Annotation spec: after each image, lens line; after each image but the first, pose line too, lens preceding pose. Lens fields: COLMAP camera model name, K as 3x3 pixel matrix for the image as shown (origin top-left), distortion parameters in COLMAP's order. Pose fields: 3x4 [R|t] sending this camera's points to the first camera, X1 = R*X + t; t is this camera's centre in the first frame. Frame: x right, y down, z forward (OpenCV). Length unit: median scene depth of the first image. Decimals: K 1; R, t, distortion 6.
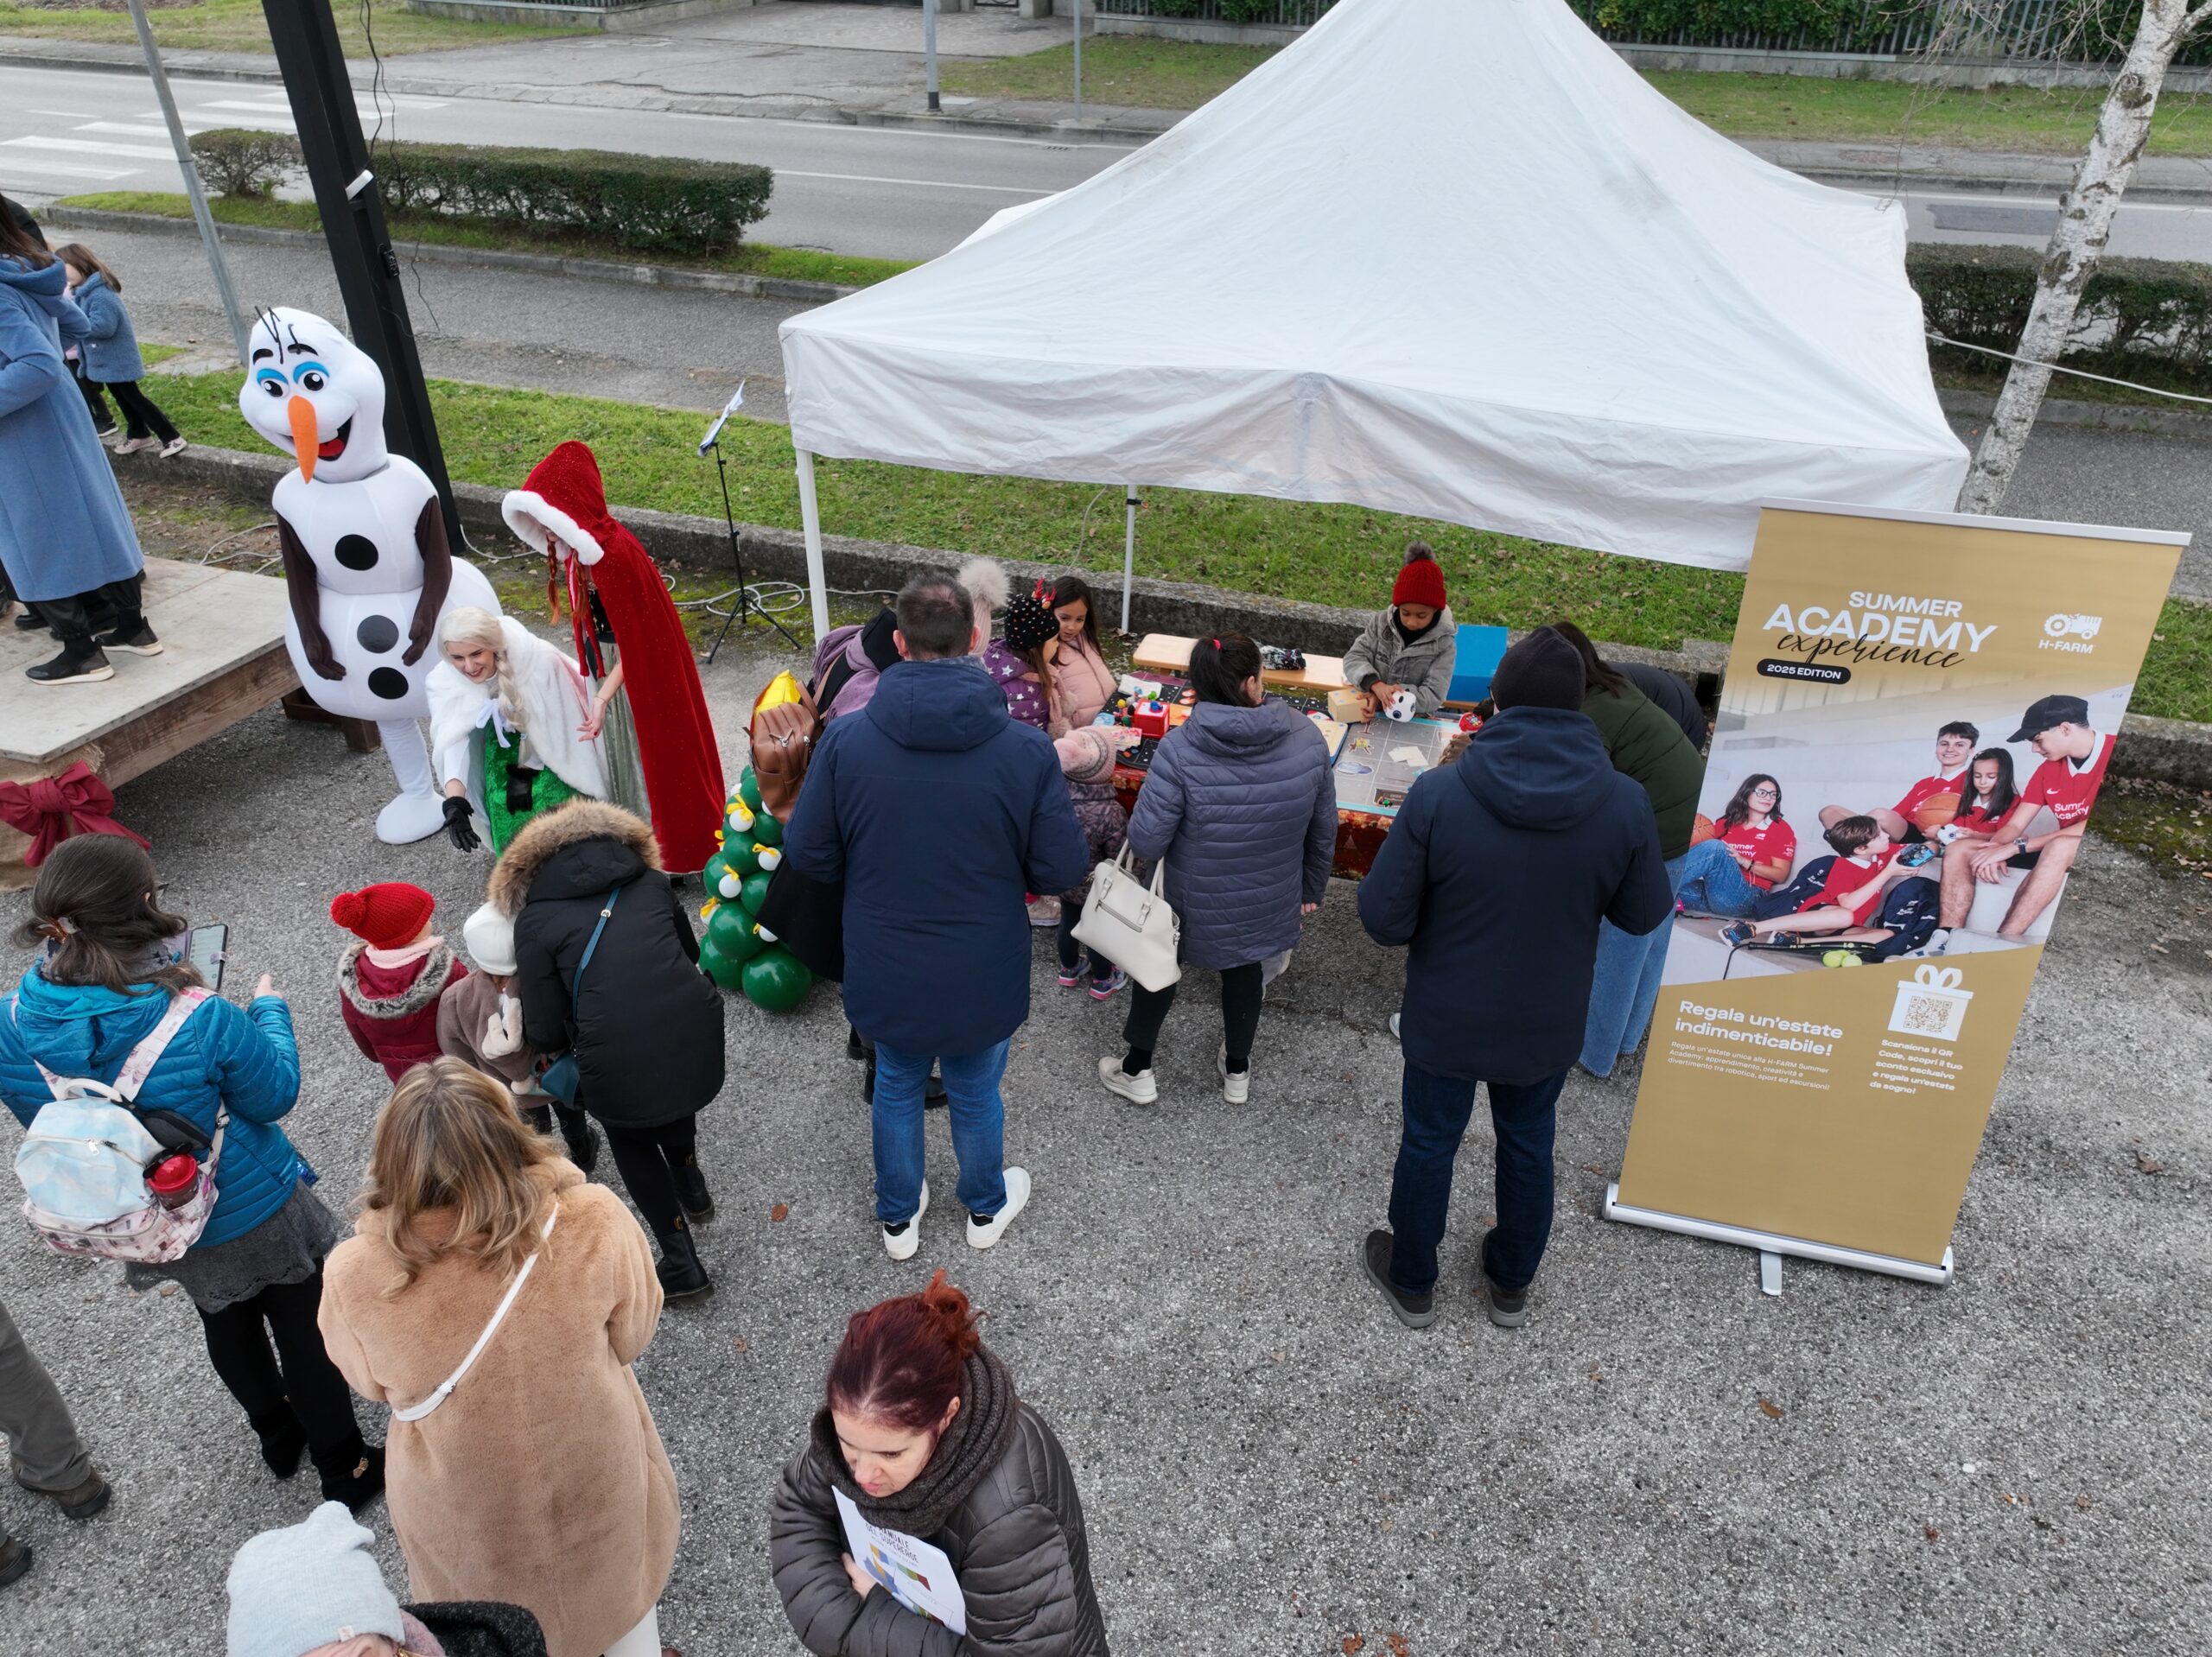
lens RADIAL K [[1547.5, 0, 1117.5], [0, 1547.5, 842.0], [0, 0, 1]] dist [-0.007577, 0.026396]
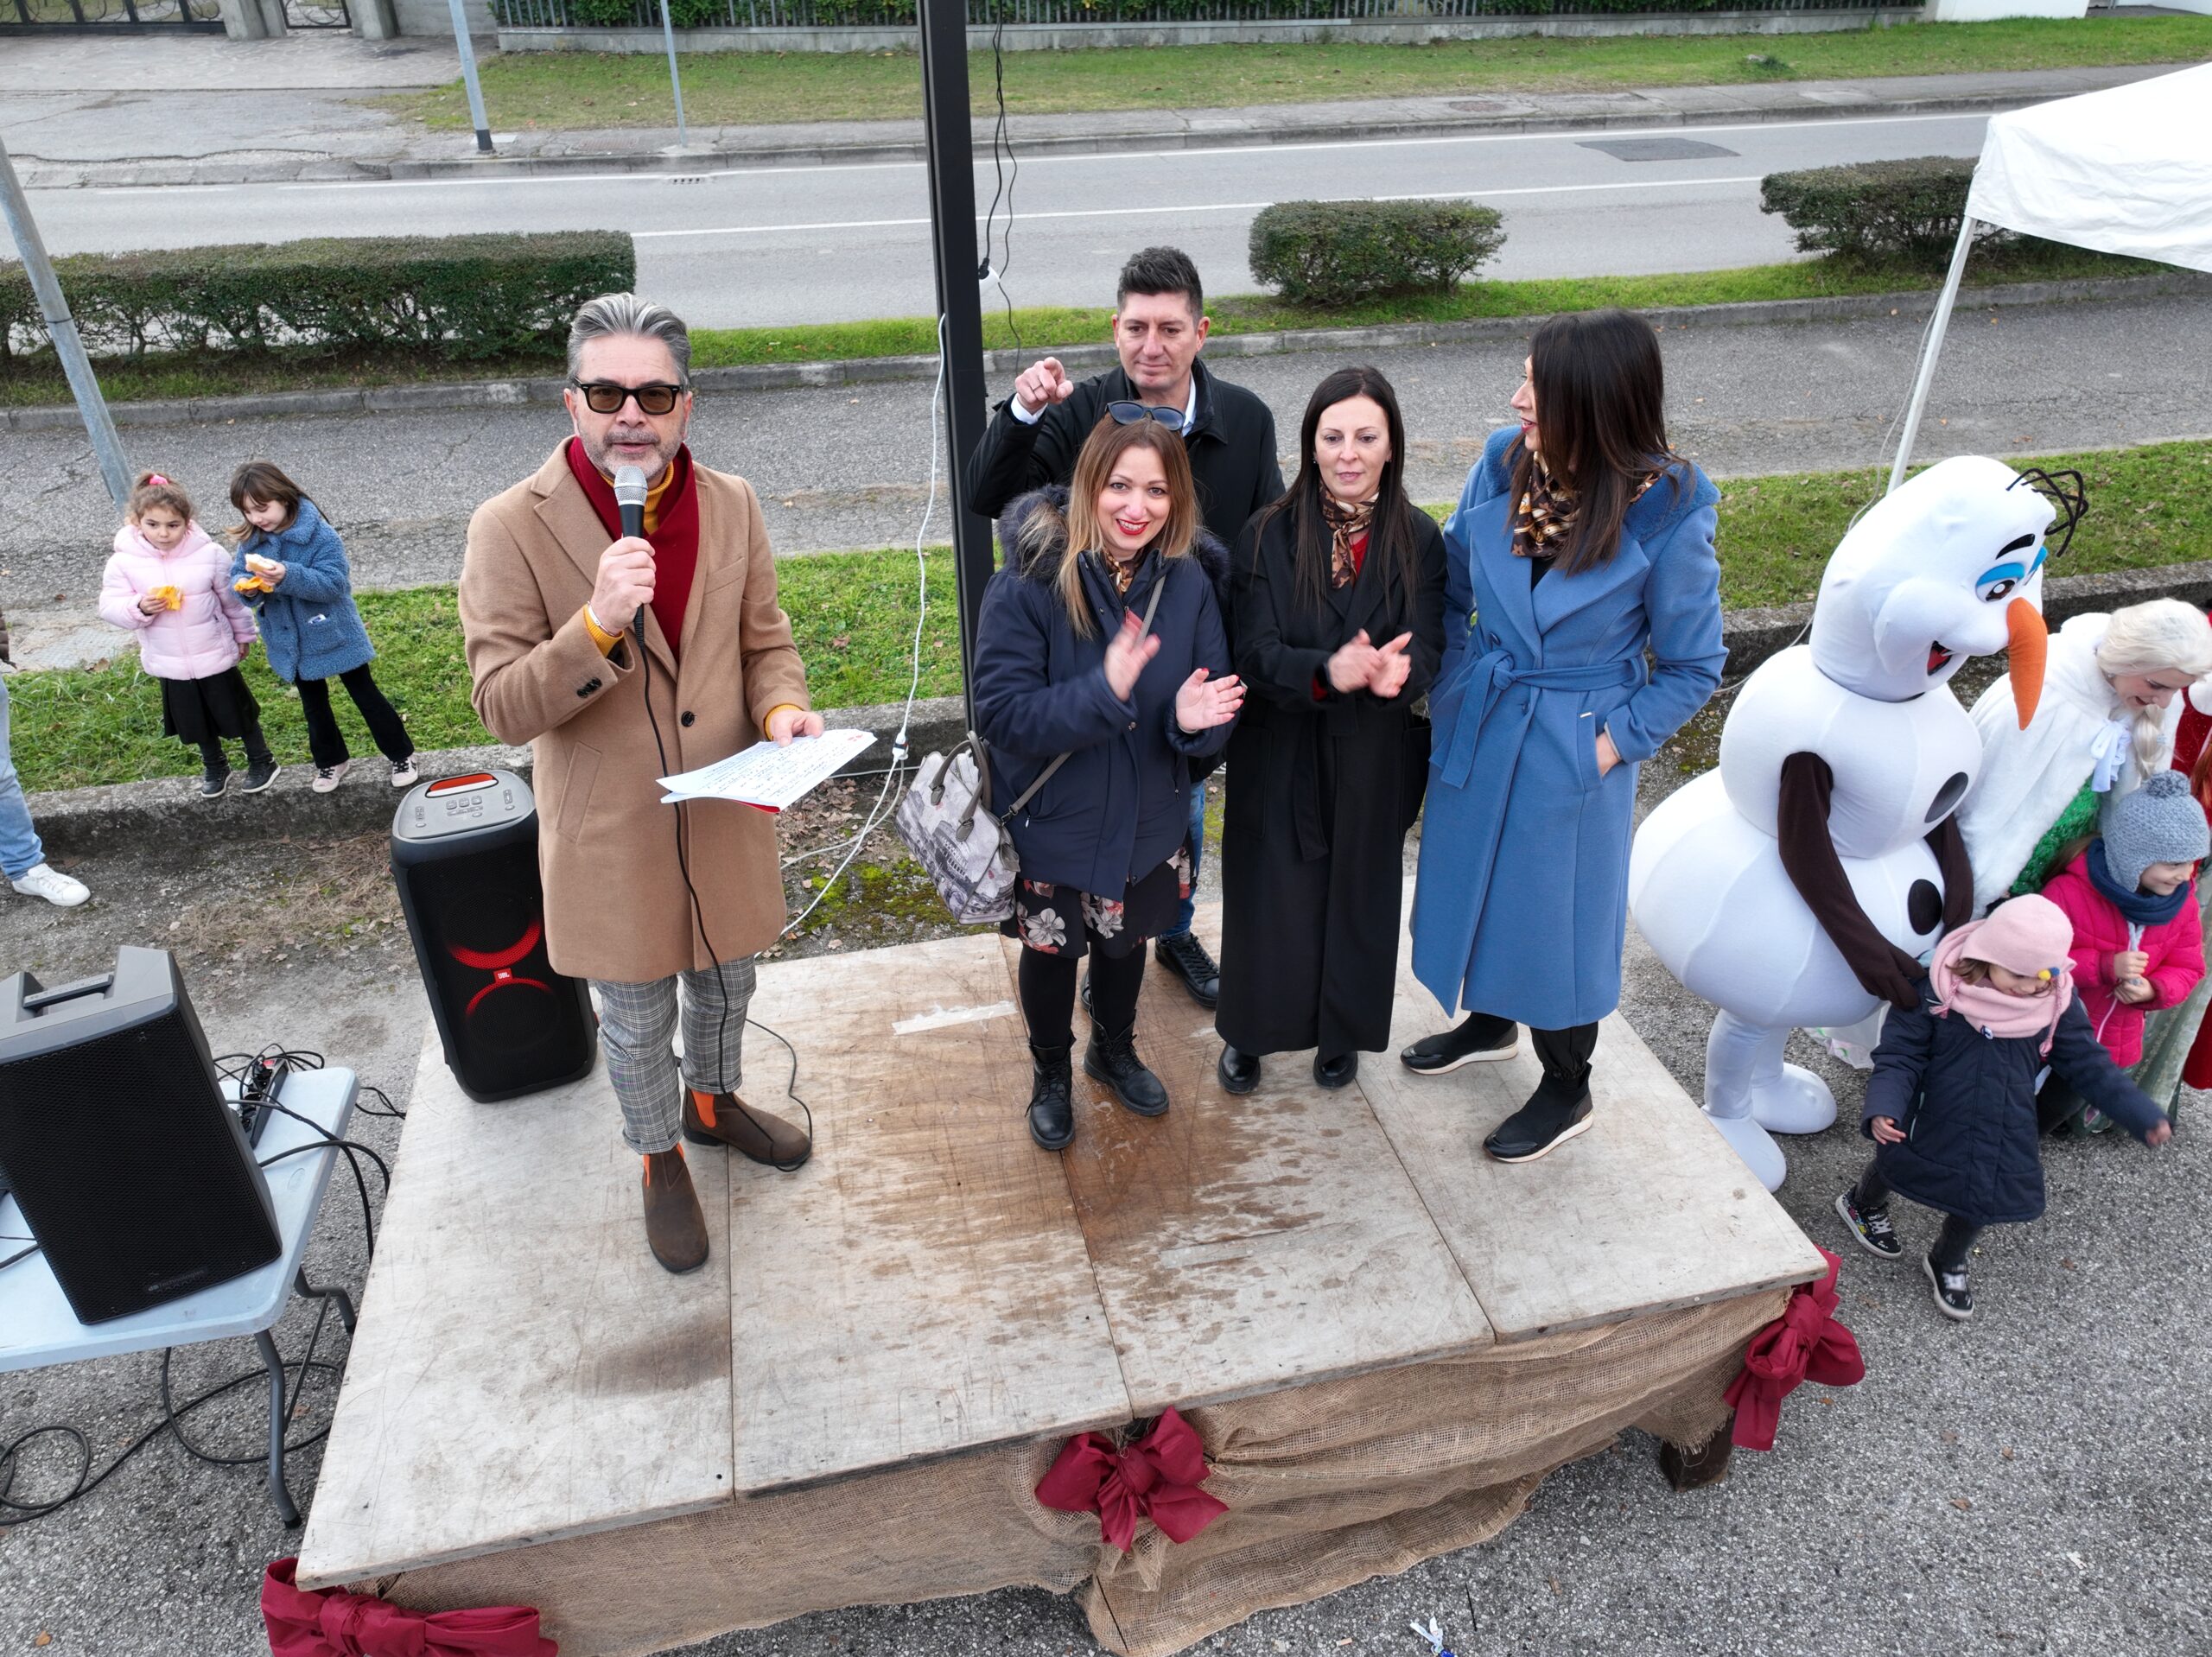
lens RADIAL K [[1547.5, 0, 1106.0], [0, 1547.5, 823.2], [0, 0, 1]] dist [-0.007577, 0.026396]
pose [[0.854133, -0.287158, 0.433586, -0.308422], [0.291038, 0.954885, 0.059082, -0.089589], [-0.430991, 0.075726, 0.899173, 0.153231]]
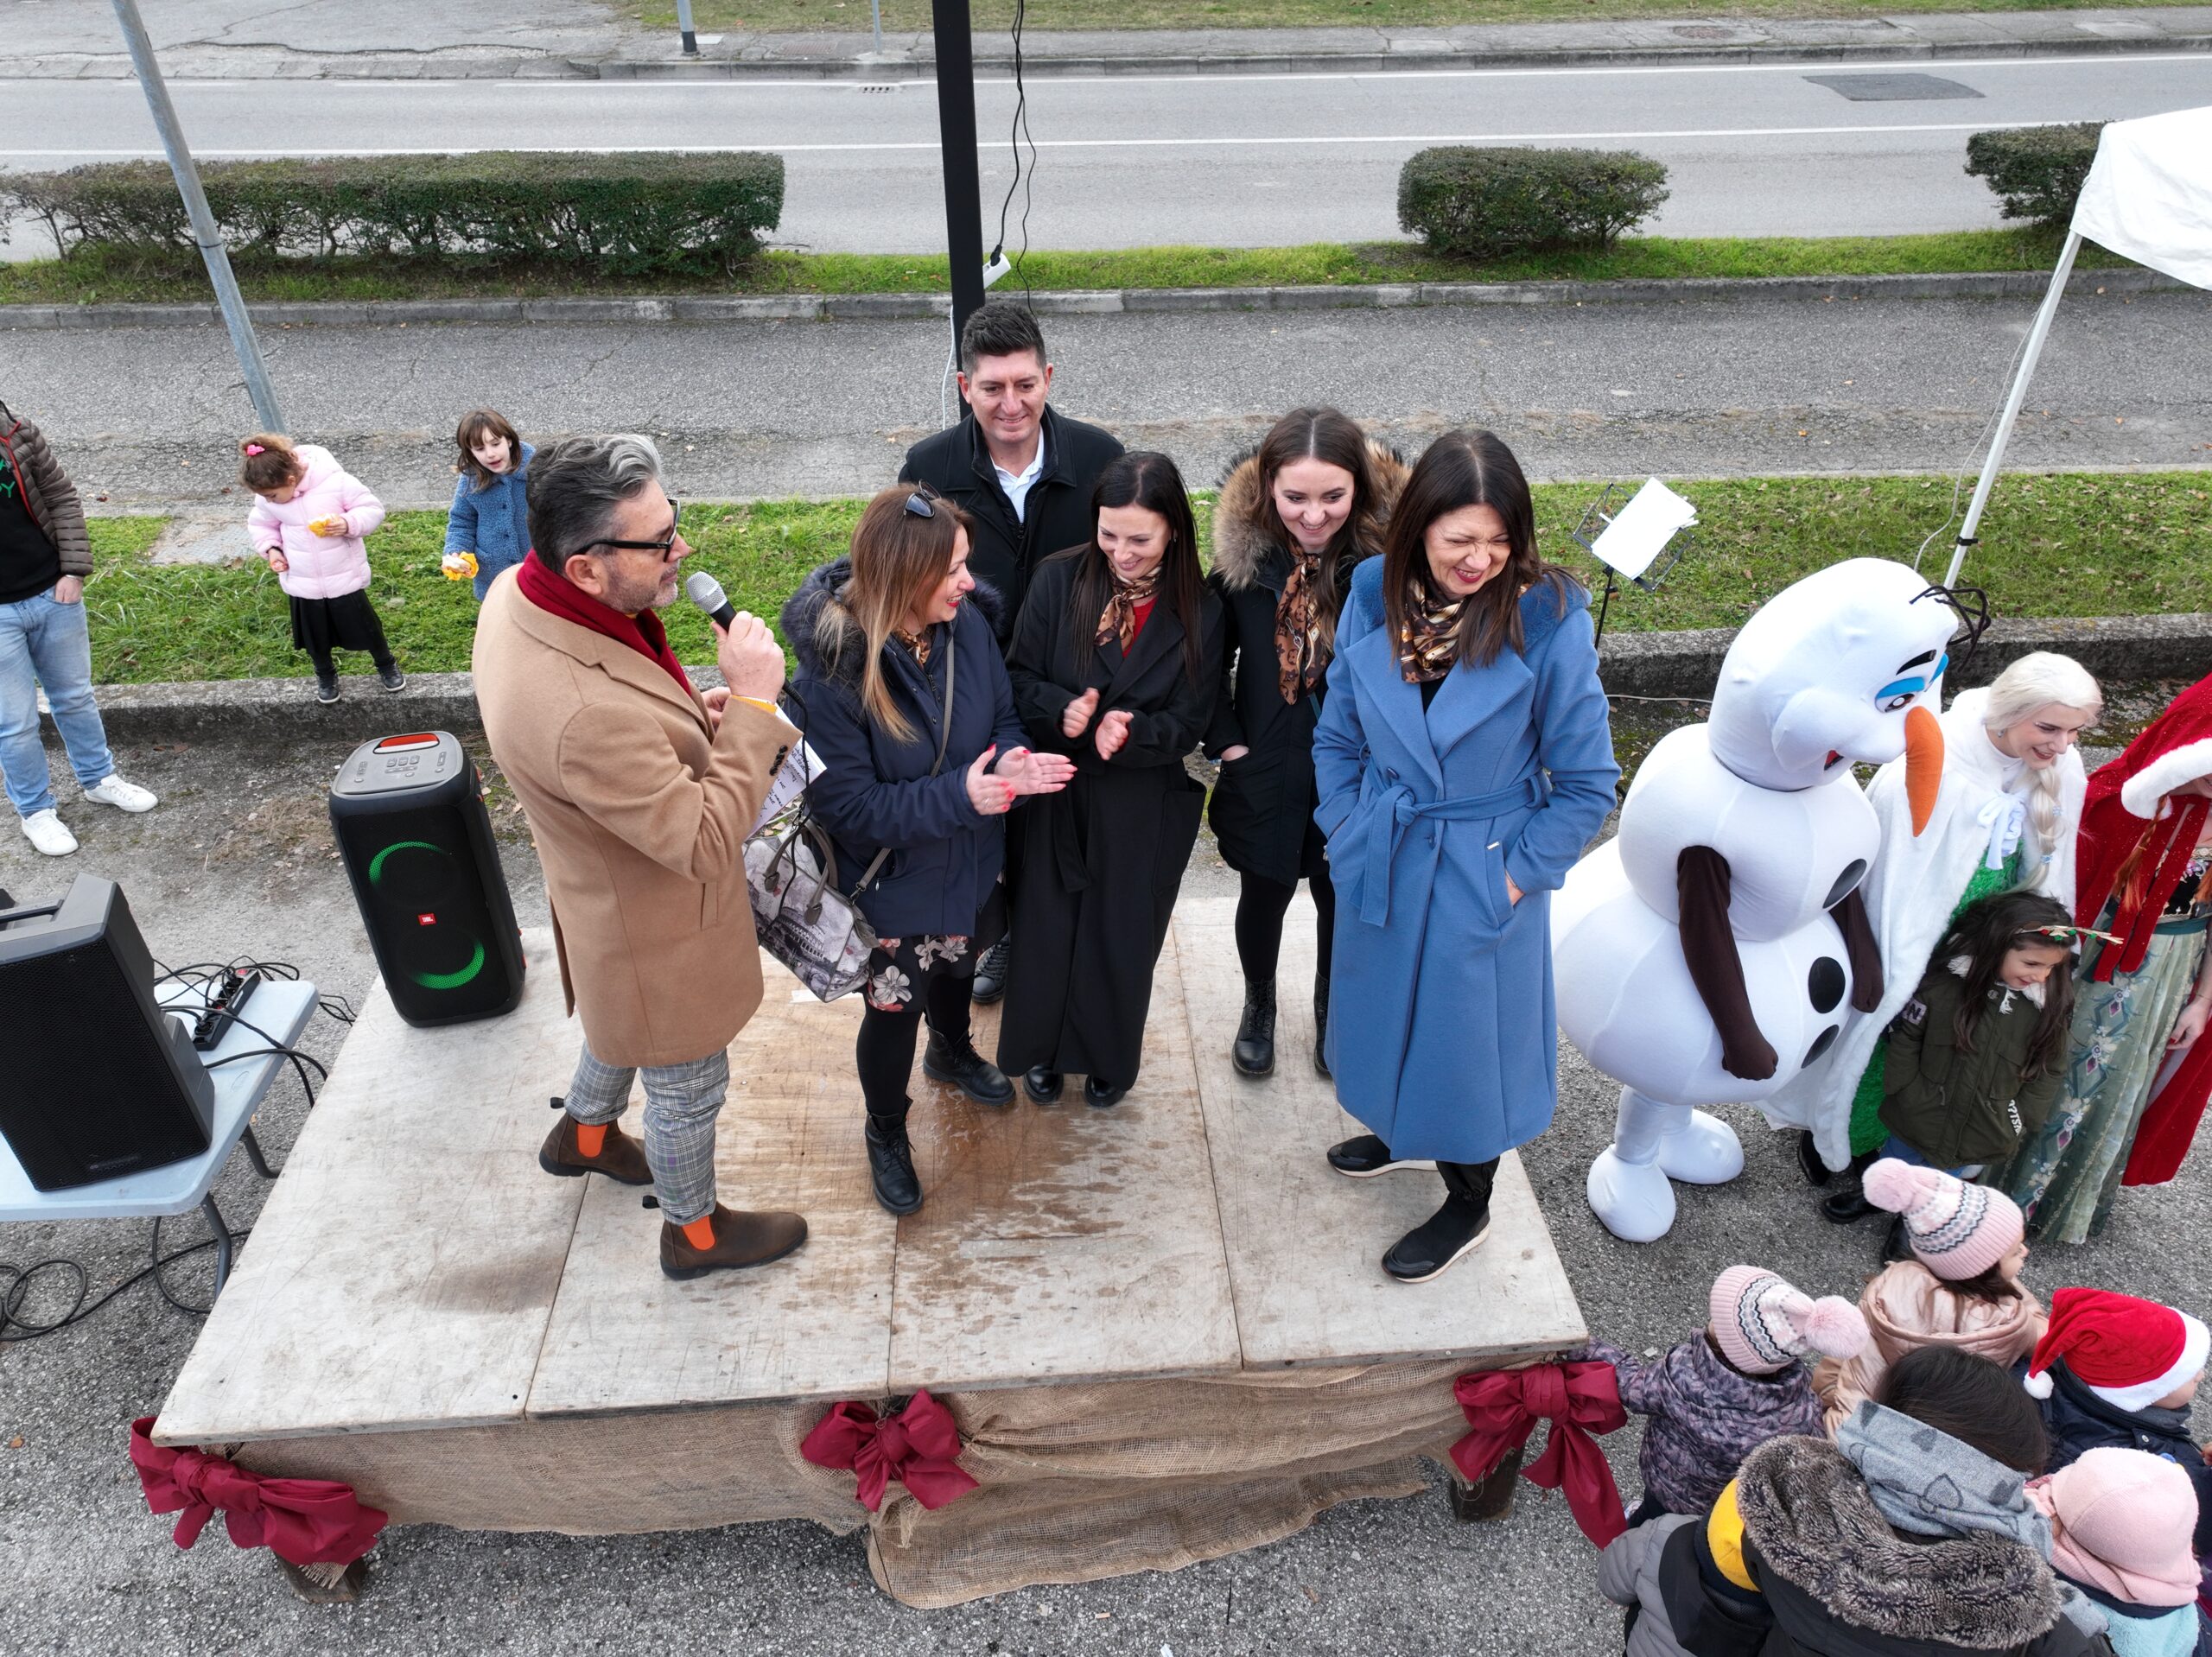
lens RADIAL K [[1547.5, 0, 1110.3], [0, 1547.5, 818.8], [0, 0, 1]] dist [-0.007577, 0.026396]
pose [[0.923534, -0.230117, 0.306809, -0.272787], [0.214736, 0.973099, 0.083473, -0.092830], [-0.317763, -0.011207, 0.948104, 0.129407]]
